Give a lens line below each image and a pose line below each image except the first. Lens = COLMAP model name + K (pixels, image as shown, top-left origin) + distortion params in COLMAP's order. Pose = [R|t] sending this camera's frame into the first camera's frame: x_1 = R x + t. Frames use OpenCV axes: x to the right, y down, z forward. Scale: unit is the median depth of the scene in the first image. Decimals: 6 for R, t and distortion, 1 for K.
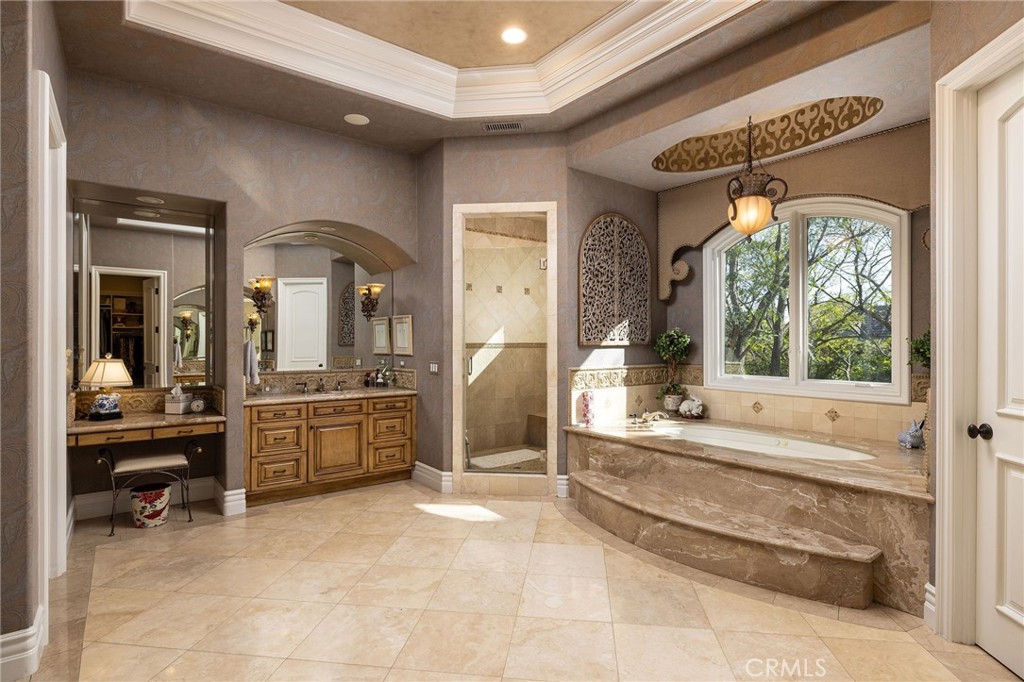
lens RADIAL K [[529.5, 0, 511.8], [0, 529.5, 342.1], [0, 0, 1]] dist [0.000145, 0.002278]
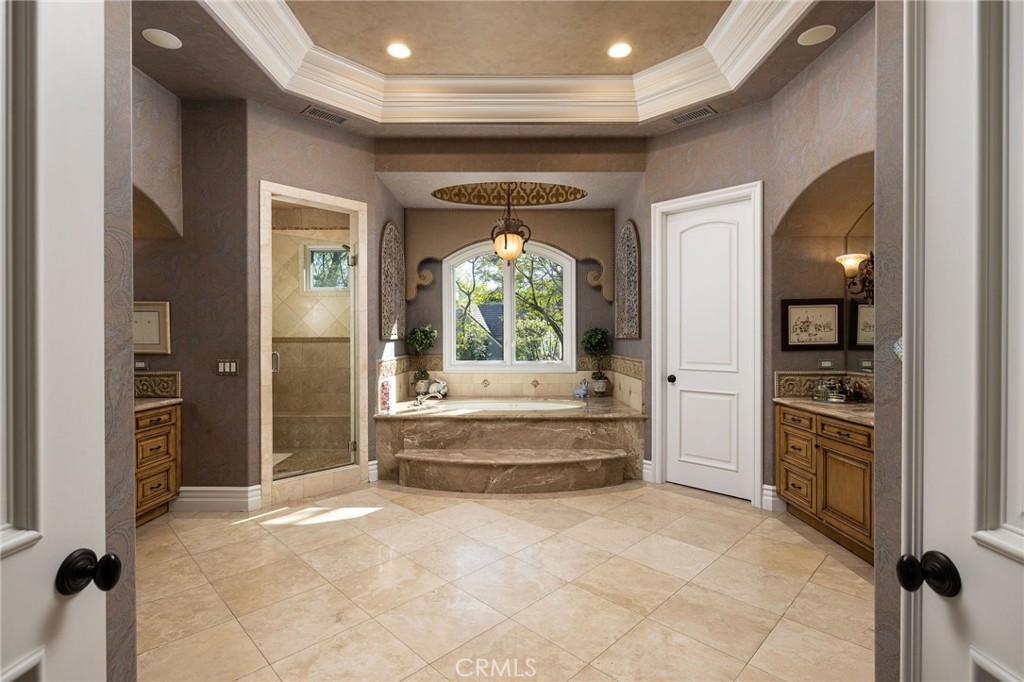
lens RADIAL K [[501.5, 0, 514.0], [0, 501.5, 338.6], [0, 0, 1]] dist [-0.006893, 0.000349]
pose [[0.584922, -0.005612, 0.811070, -0.557366], [0.001501, 0.999982, 0.005837, -0.001098], [-0.811088, -0.002197, 0.584920, 0.177916]]
